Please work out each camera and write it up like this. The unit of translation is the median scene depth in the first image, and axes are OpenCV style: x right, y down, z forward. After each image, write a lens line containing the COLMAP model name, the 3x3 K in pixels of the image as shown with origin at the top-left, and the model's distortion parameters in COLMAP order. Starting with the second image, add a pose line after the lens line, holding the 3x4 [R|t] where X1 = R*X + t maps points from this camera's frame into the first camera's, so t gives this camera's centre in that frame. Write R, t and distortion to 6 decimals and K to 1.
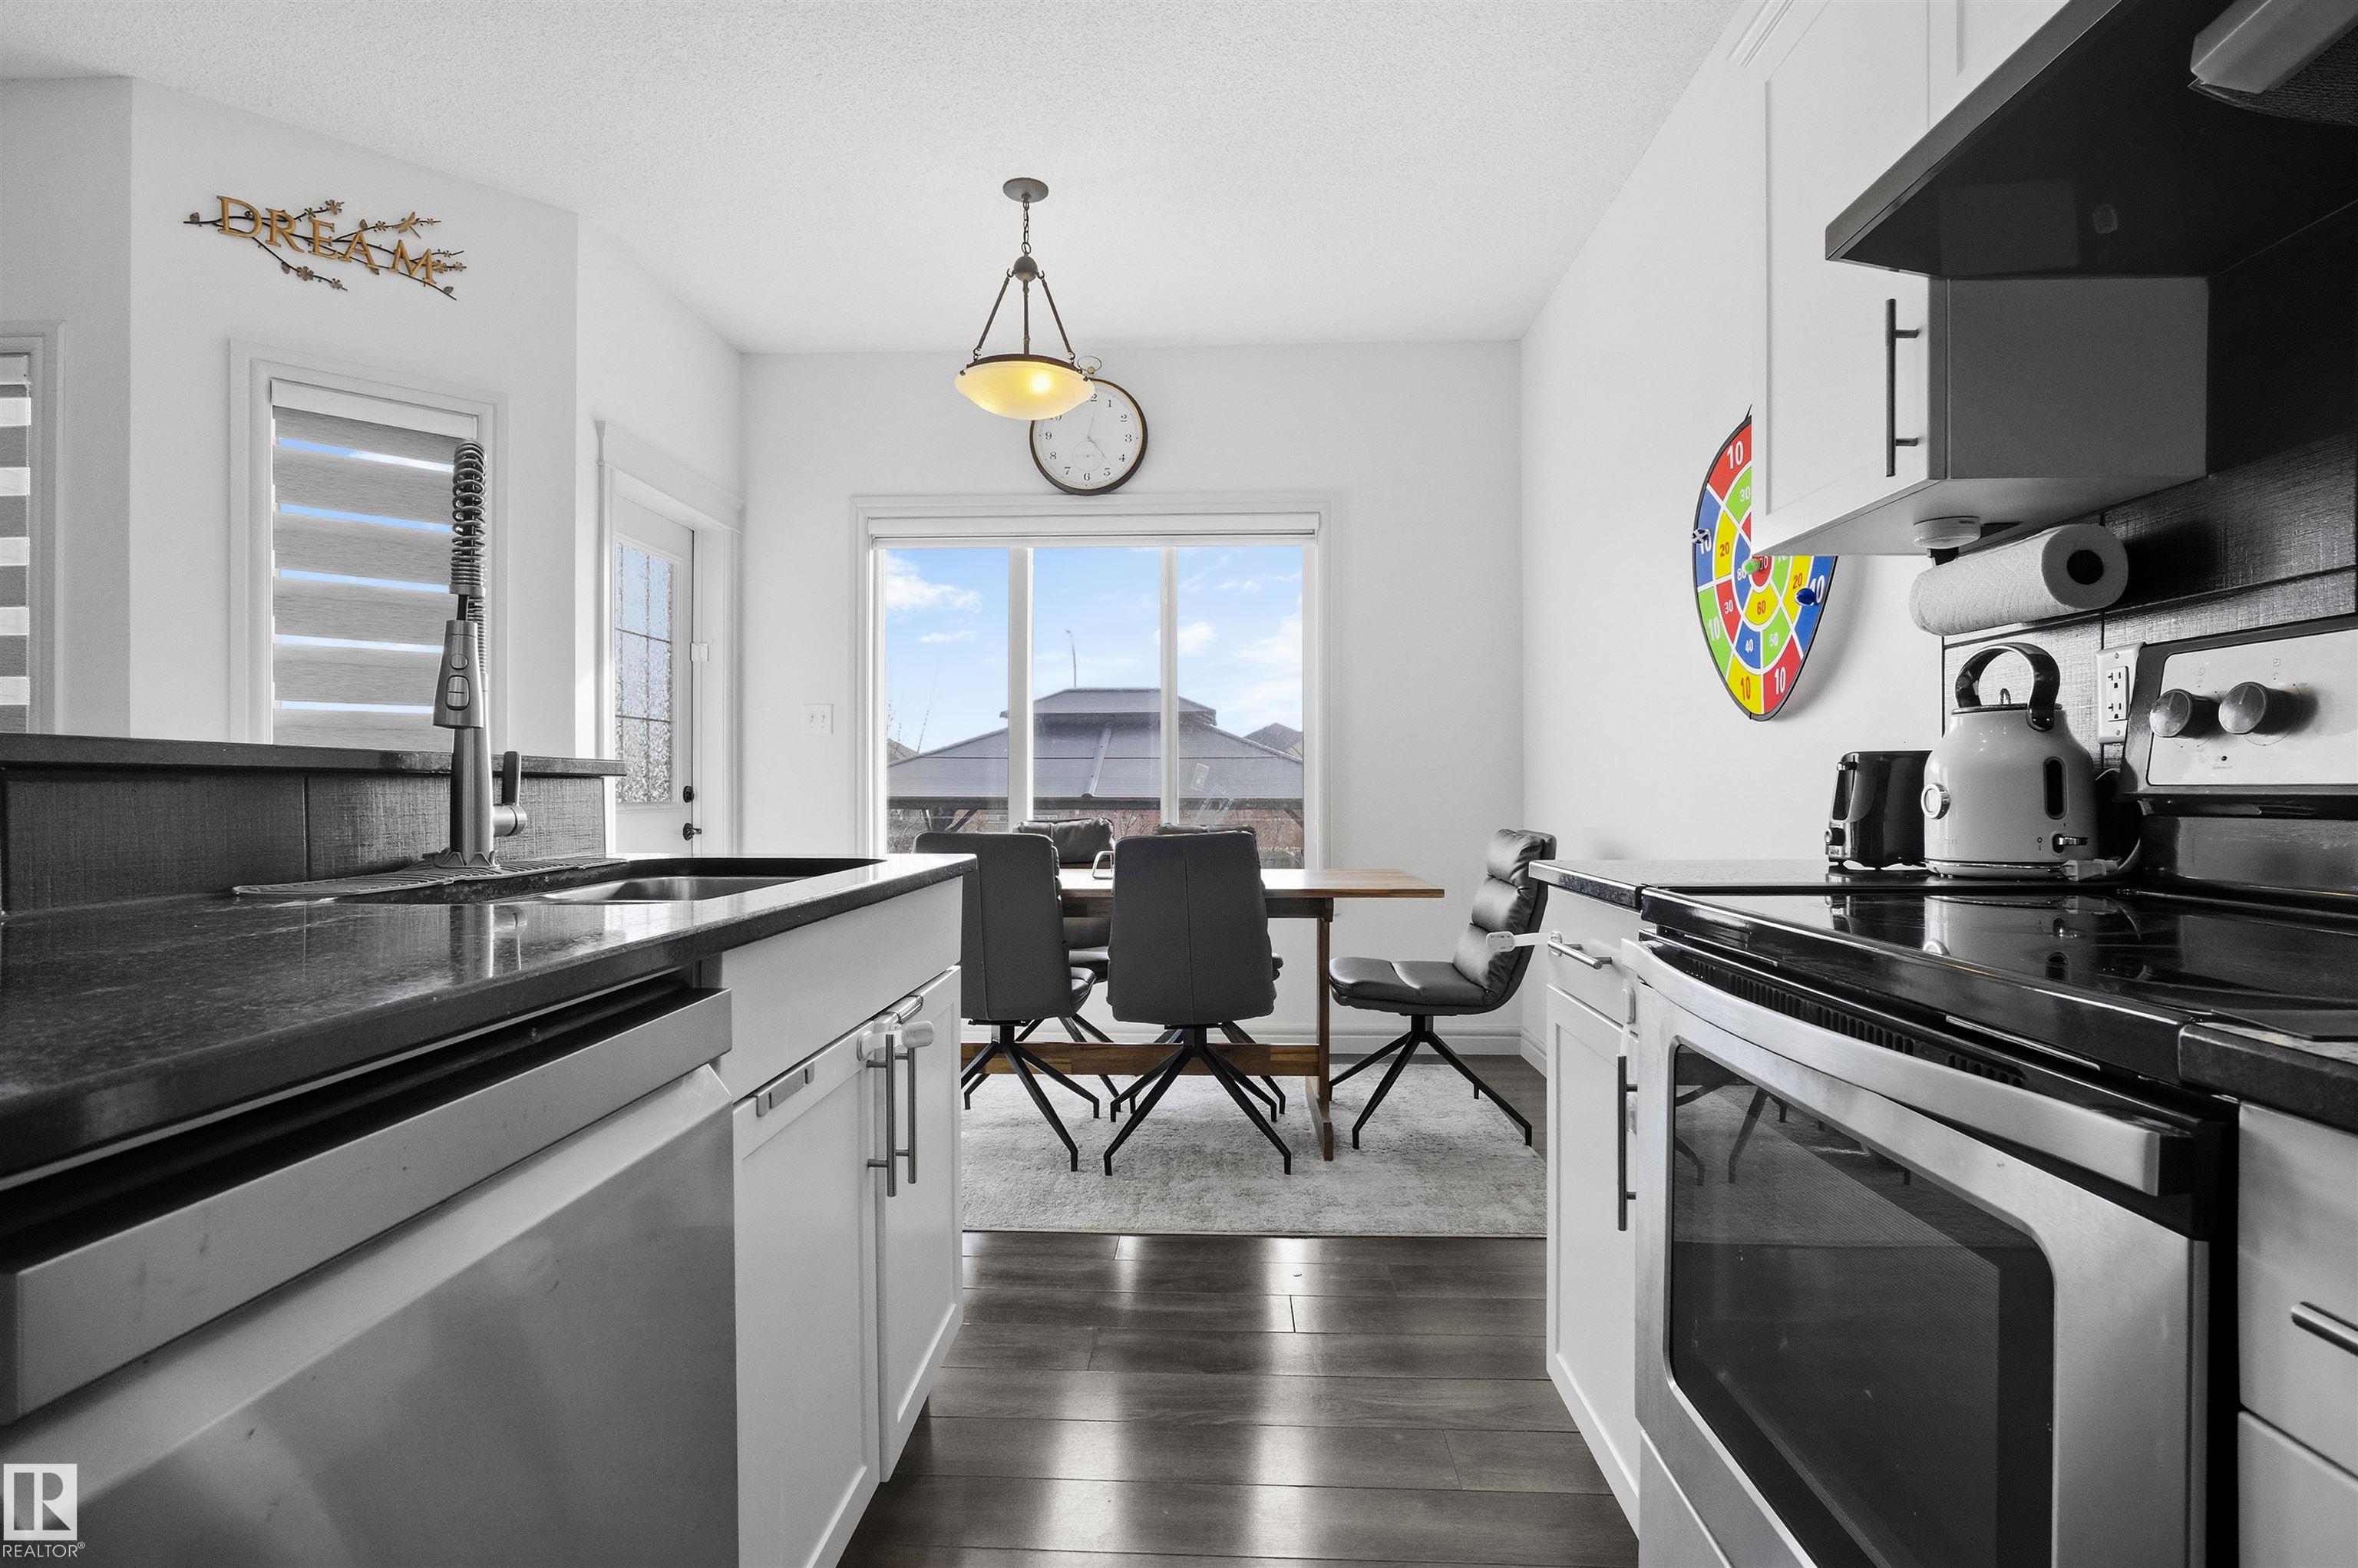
lens RADIAL K [[1134.9, 0, 1185.9], [0, 1134.9, 791.7], [0, 0, 1]] dist [-0.023761, 0.011195]
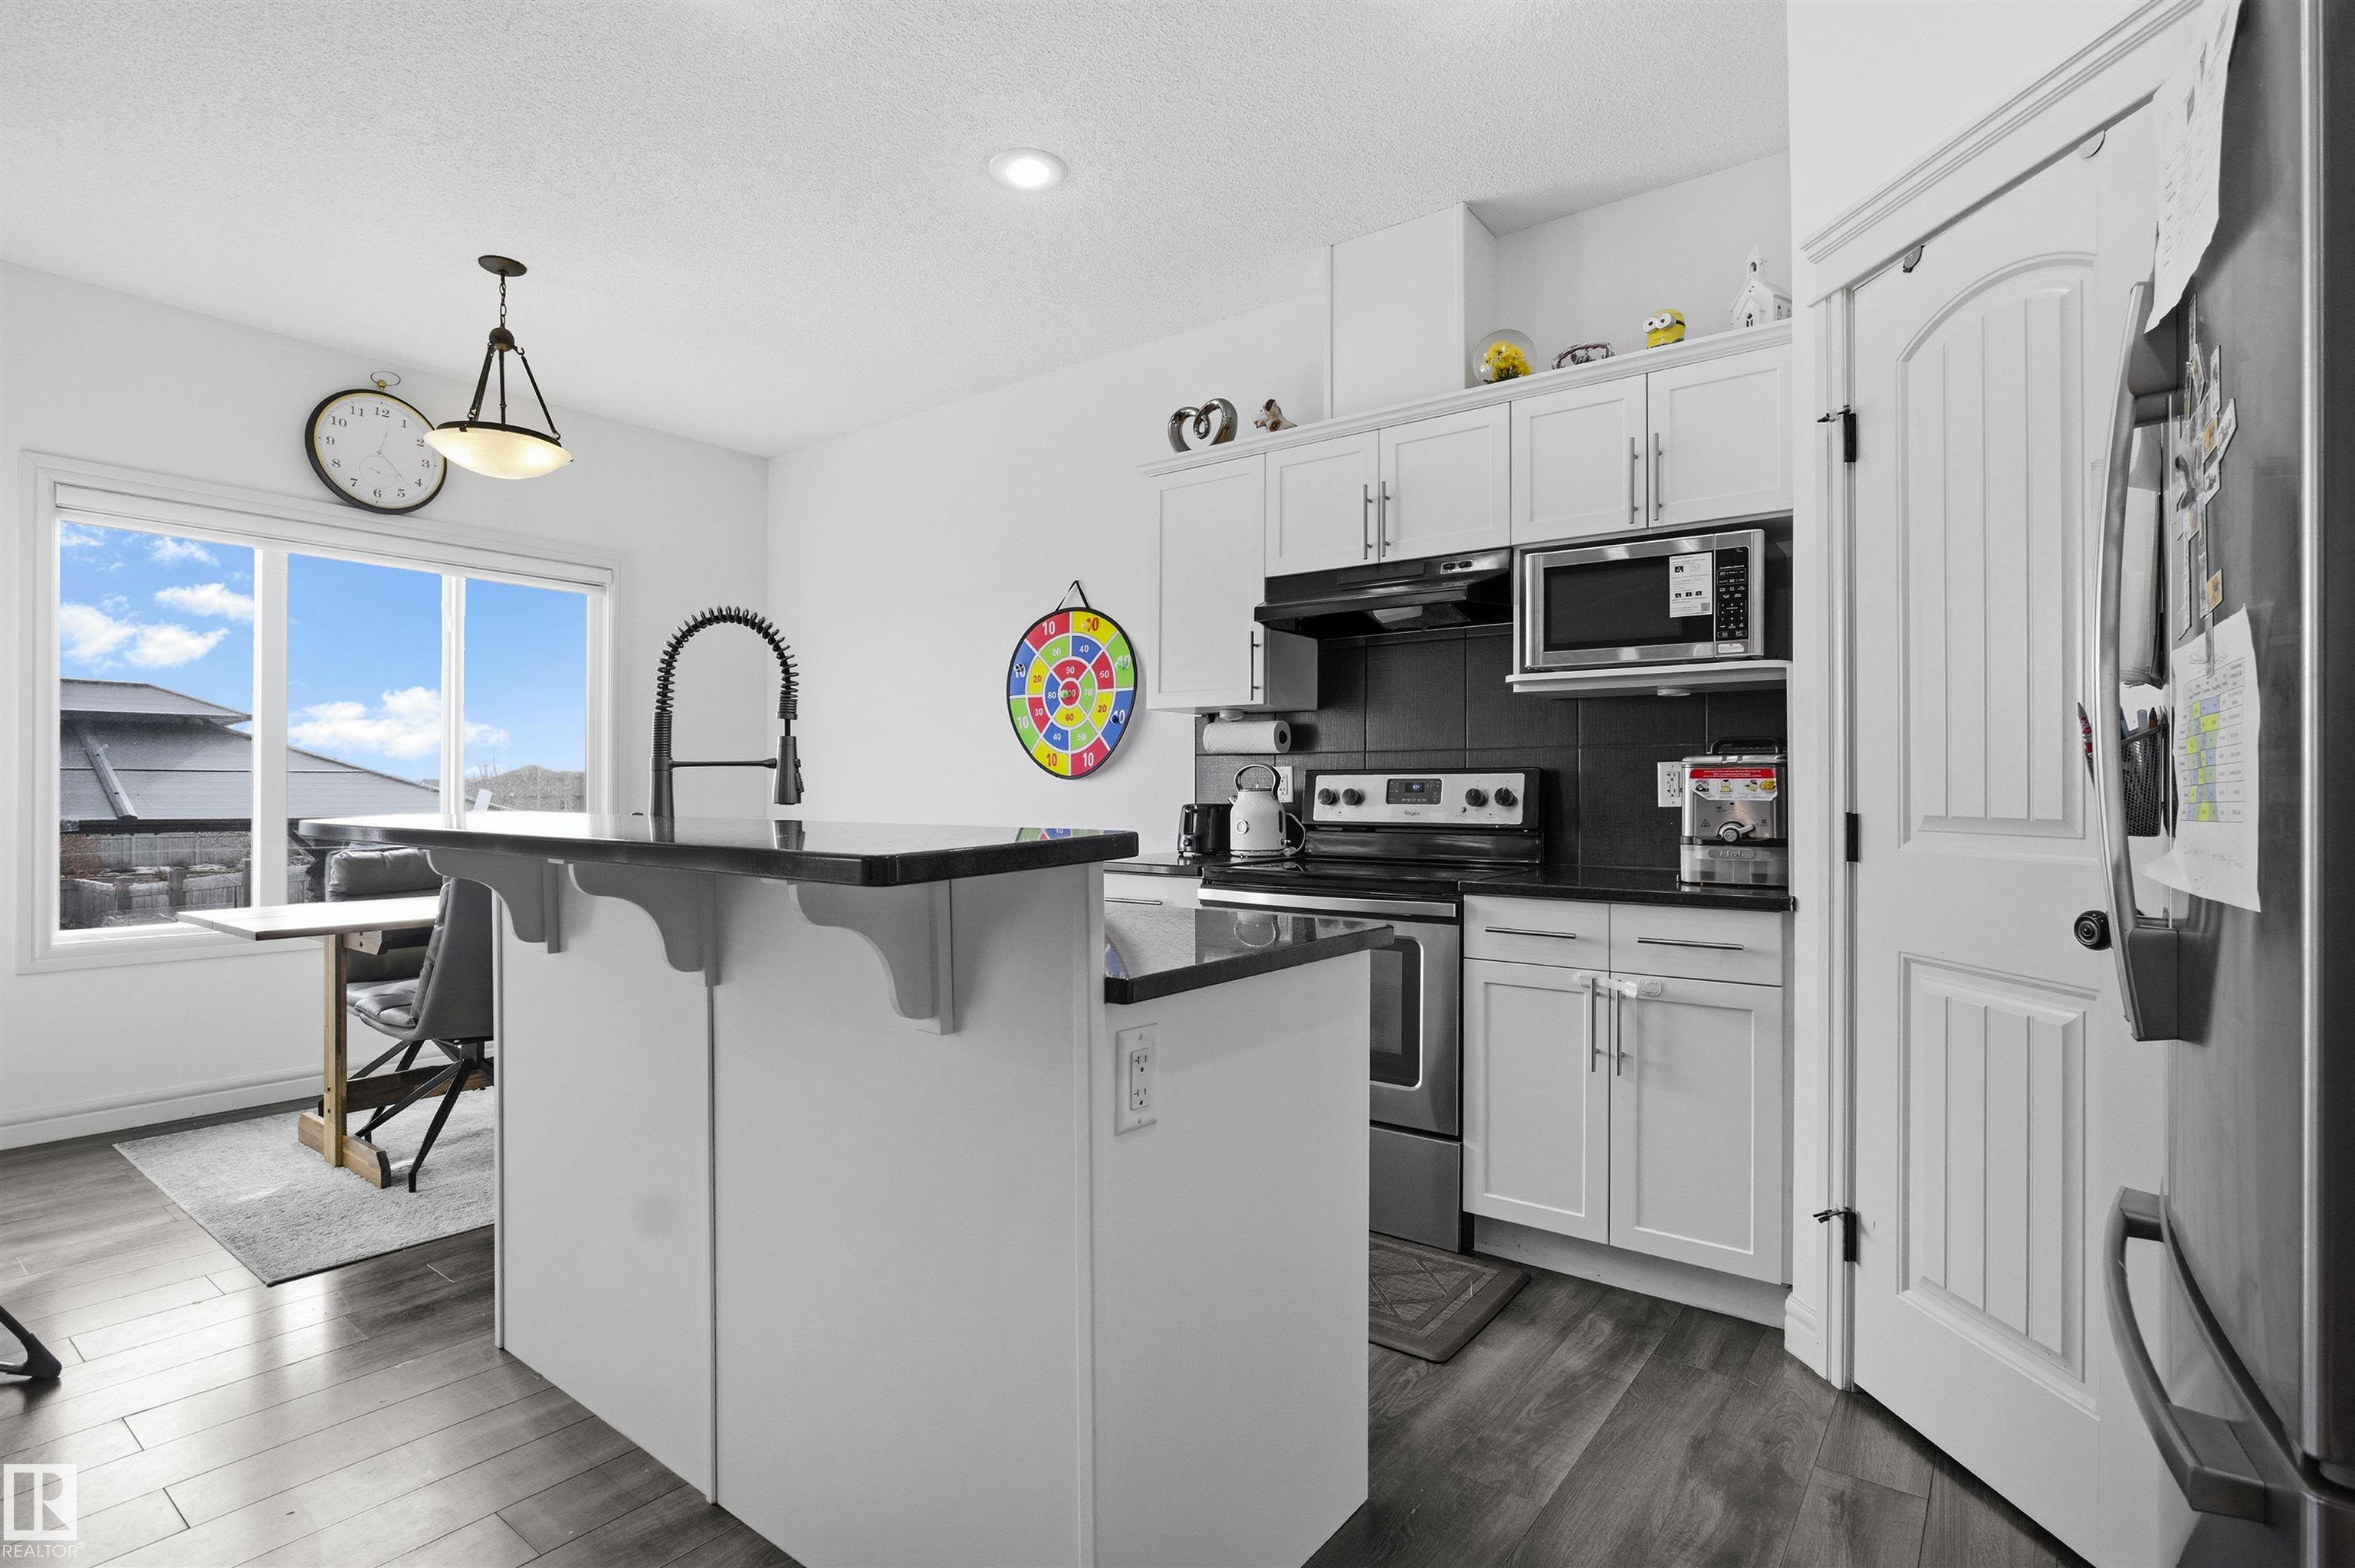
lens RADIAL K [[1133.4, 0, 1158.5], [0, 1133.4, 781.8], [0, 0, 1]] dist [-0.023761, 0.011195]
pose [[0.578198, 0.010018, 0.815835, -0.737354], [-0.000284, 0.999927, -0.012077, -0.030060], [-0.815896, 0.006751, 0.578159, -0.144983]]
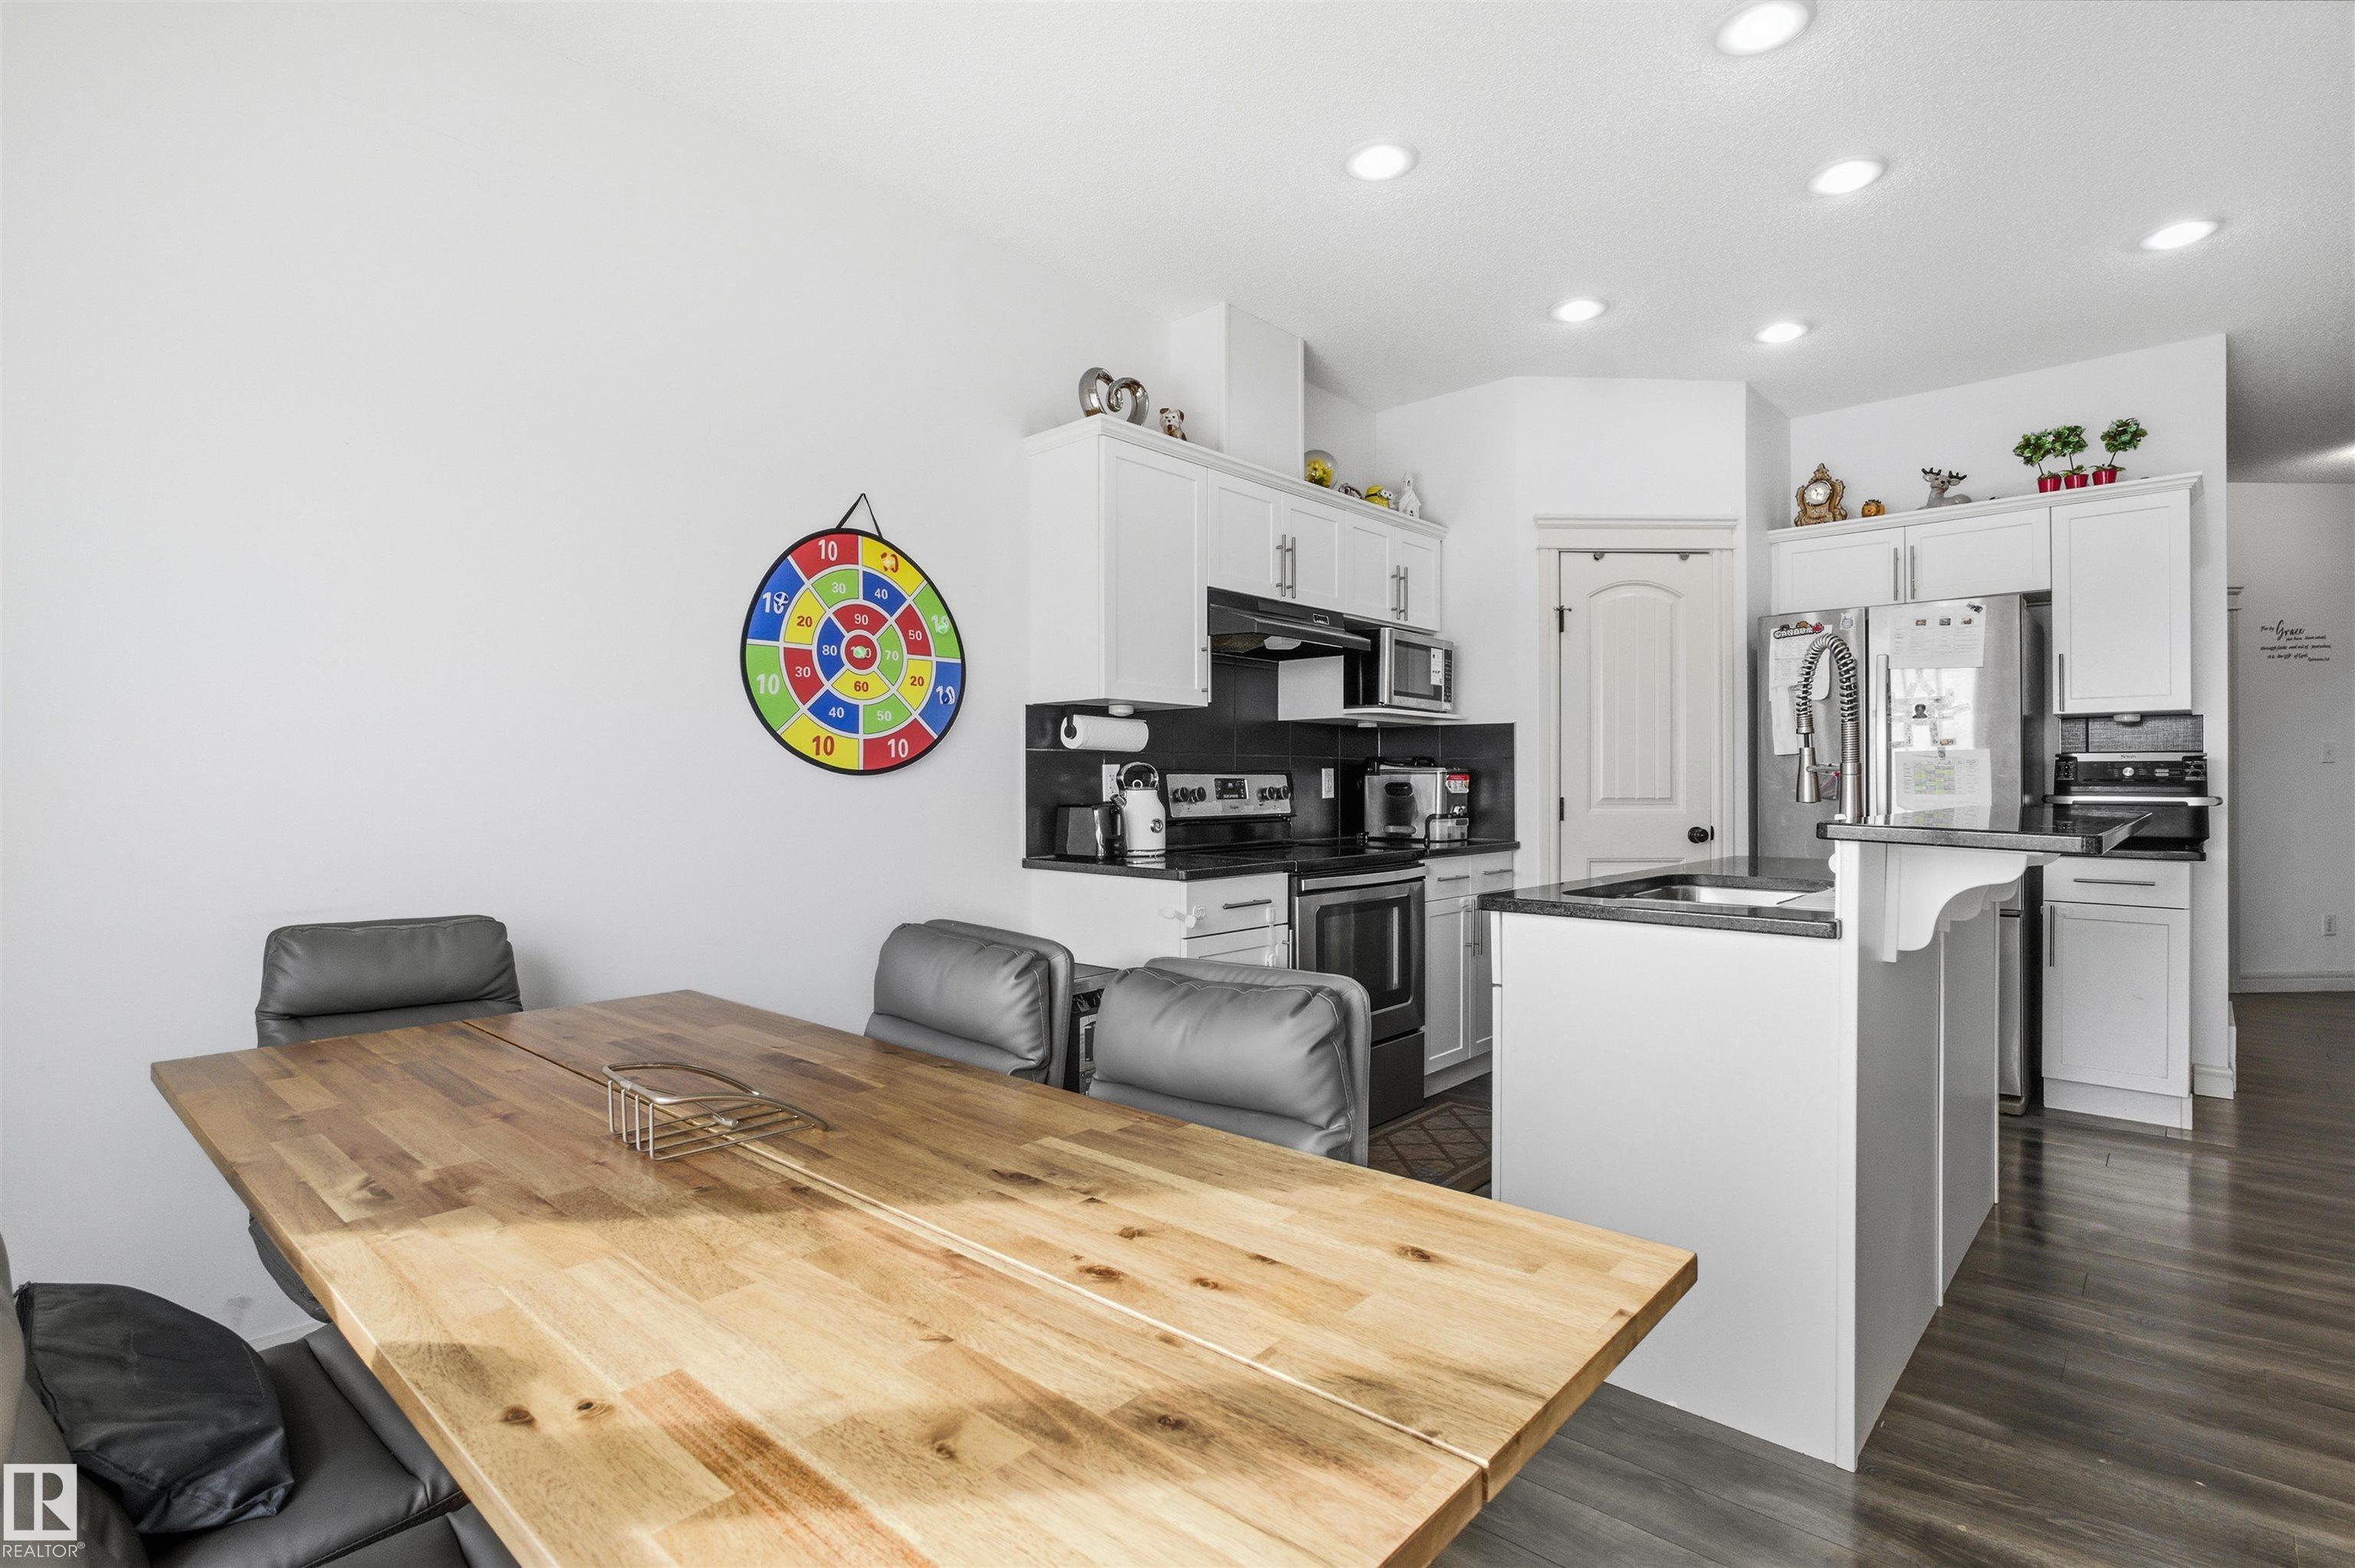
lens RADIAL K [[1133.4, 0, 1181.3], [0, 1133.4, 782.3], [0, 0, 1]] dist [-0.023761, 0.011195]
pose [[-0.765847, 0.003449, 0.643014, -0.483499], [0.005133, 0.999987, 0.000749, -0.044019], [-0.643003, 0.003874, -0.765854, 1.428866]]
